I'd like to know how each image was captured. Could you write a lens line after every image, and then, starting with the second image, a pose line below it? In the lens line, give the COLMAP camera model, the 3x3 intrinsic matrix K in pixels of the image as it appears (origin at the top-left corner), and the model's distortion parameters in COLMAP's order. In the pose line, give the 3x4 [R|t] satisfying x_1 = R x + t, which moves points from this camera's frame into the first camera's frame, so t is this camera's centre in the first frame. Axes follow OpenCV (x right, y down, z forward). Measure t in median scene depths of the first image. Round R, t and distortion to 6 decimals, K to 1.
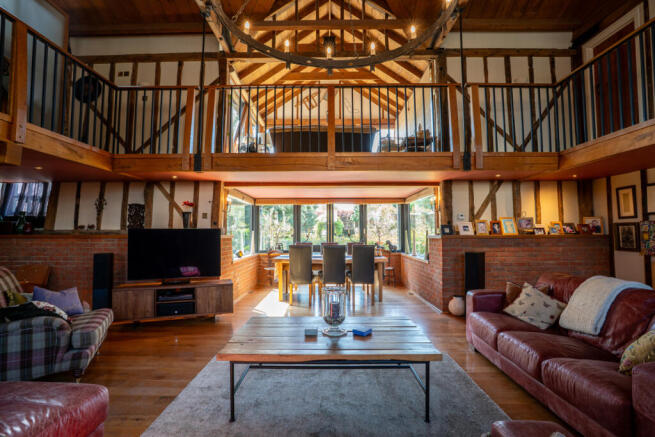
lens RADIAL K [[321.9, 0, 327.5], [0, 321.9, 218.5], [0, 0, 1]] dist [-0.039277, 0.000831]
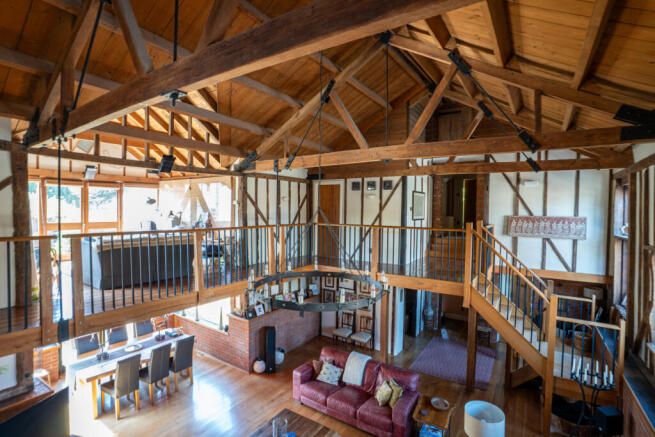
lens RADIAL K [[321.9, 0, 327.5], [0, 321.9, 218.5], [0, 0, 1]] dist [-0.039277, 0.000831]
pose [[0.539414, -0.009477, 0.841988, -1.021223], [-0.065165, 0.996468, 0.052963, -0.783455], [-0.839516, -0.083437, 0.536891, -0.002230]]
